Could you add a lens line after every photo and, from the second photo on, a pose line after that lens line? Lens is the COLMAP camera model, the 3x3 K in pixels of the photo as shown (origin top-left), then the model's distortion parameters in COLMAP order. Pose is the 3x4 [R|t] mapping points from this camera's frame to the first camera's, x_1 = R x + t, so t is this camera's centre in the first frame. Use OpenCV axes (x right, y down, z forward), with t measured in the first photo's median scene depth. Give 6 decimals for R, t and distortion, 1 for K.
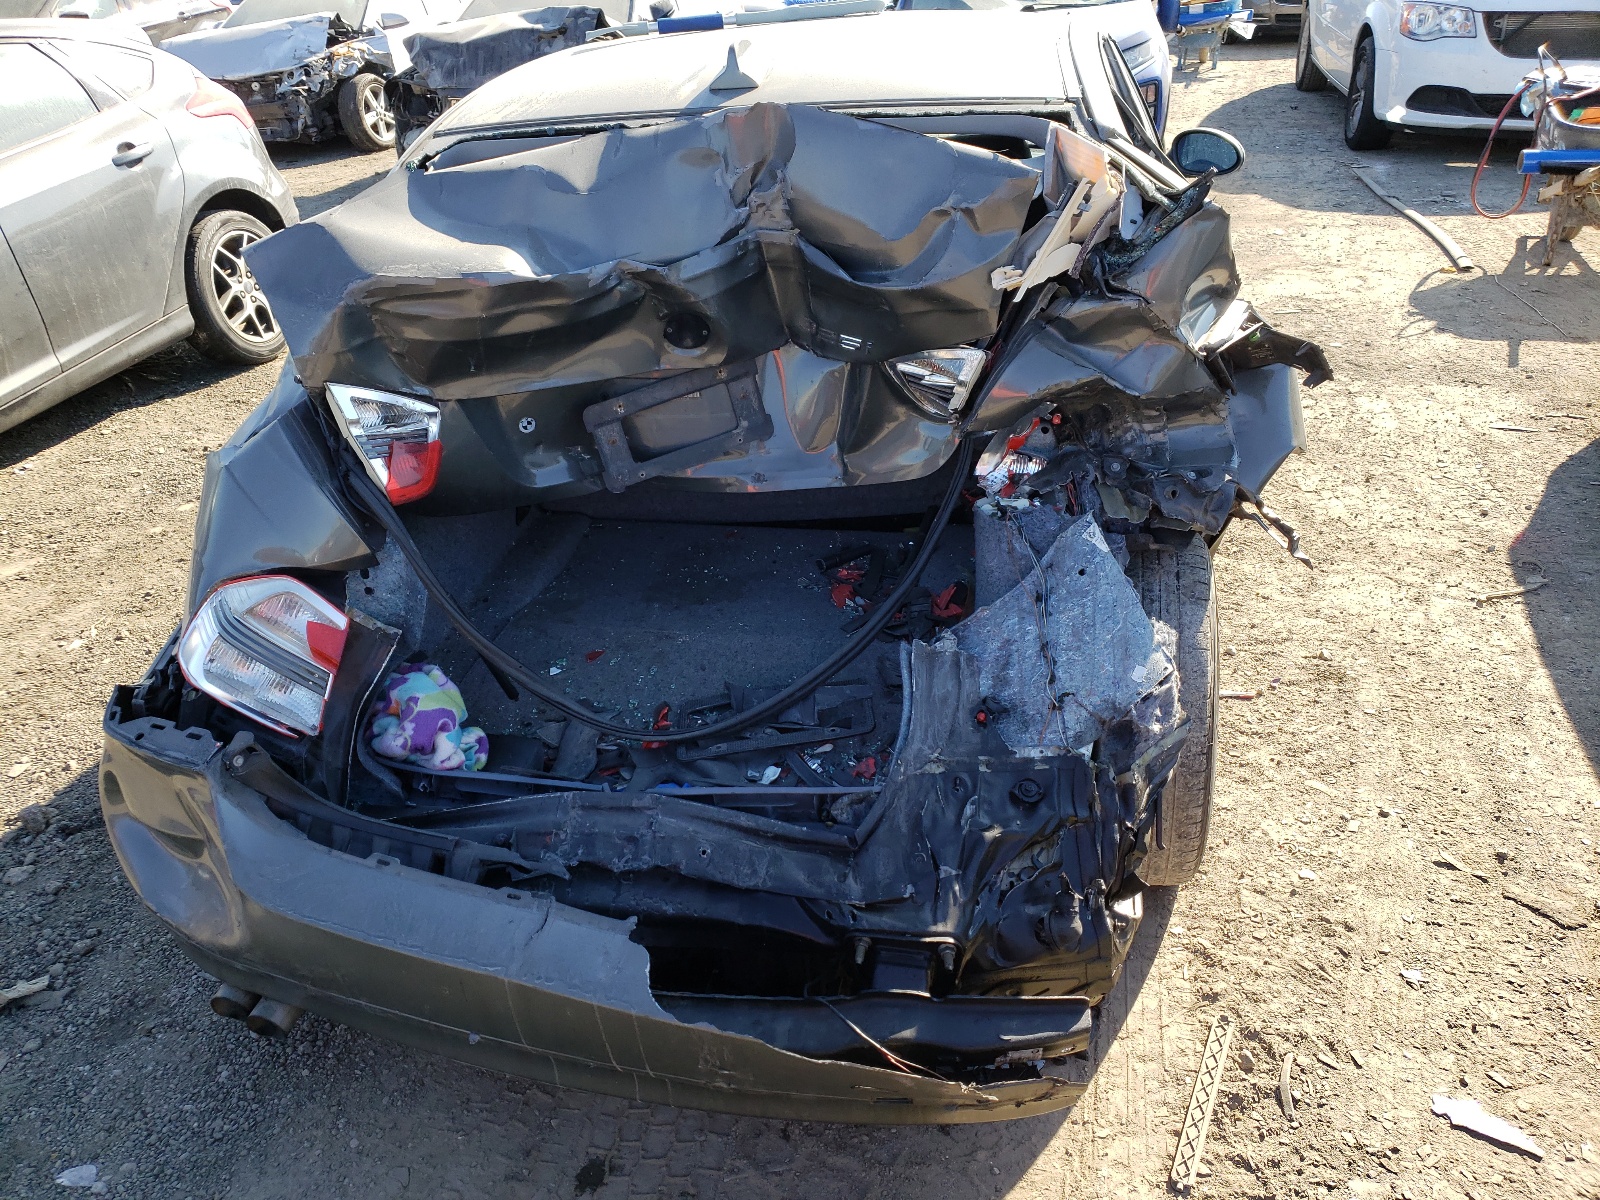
lens RADIAL K [[1201.7, 0, 798.8], [0, 1201.7, 609.7], [0, 0, 1]] dist [0.028147, -0.002456]
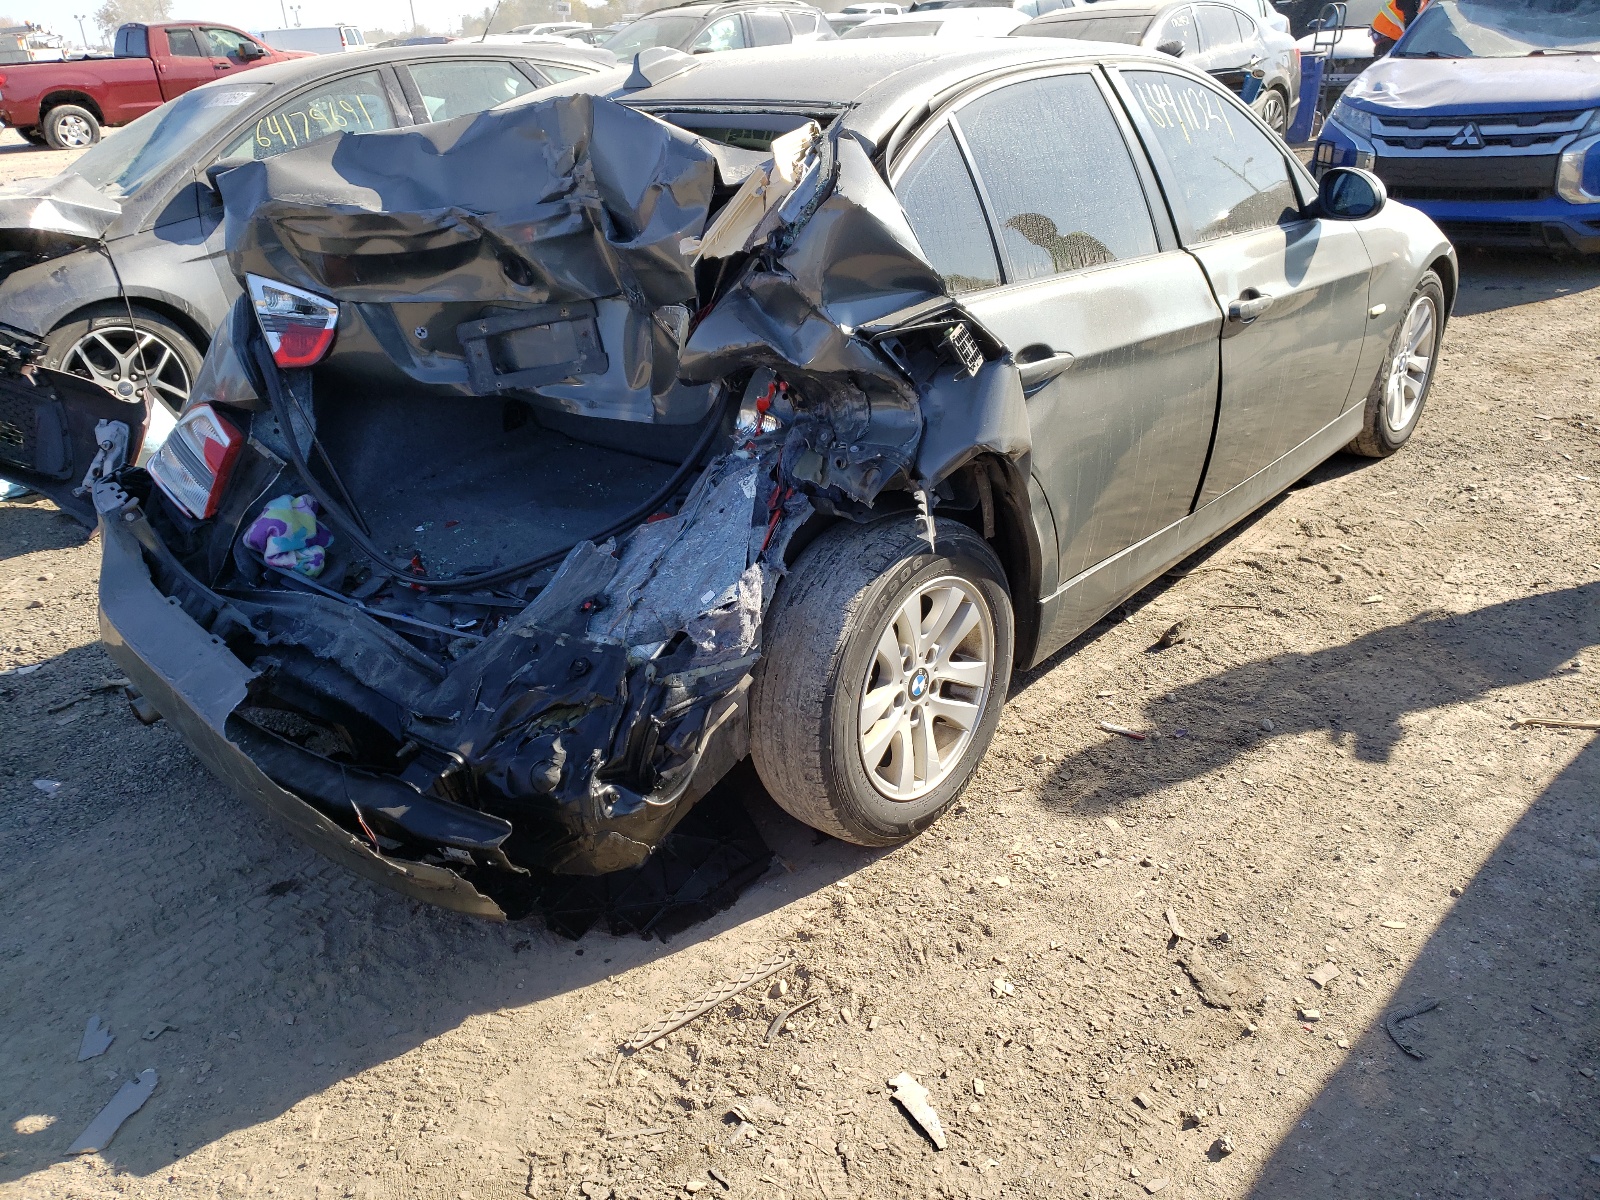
lens RADIAL K [[1201.7, 0, 796.0], [0, 1201.7, 588.8], [0, 0, 1]] dist [0.028147, -0.002456]
pose [[0.886998, 0.206674, -0.412941, 0.758642], [-0.224666, 0.974422, 0.005108, 0.019318], [0.403434, 0.088243, 0.910744, 0.004020]]
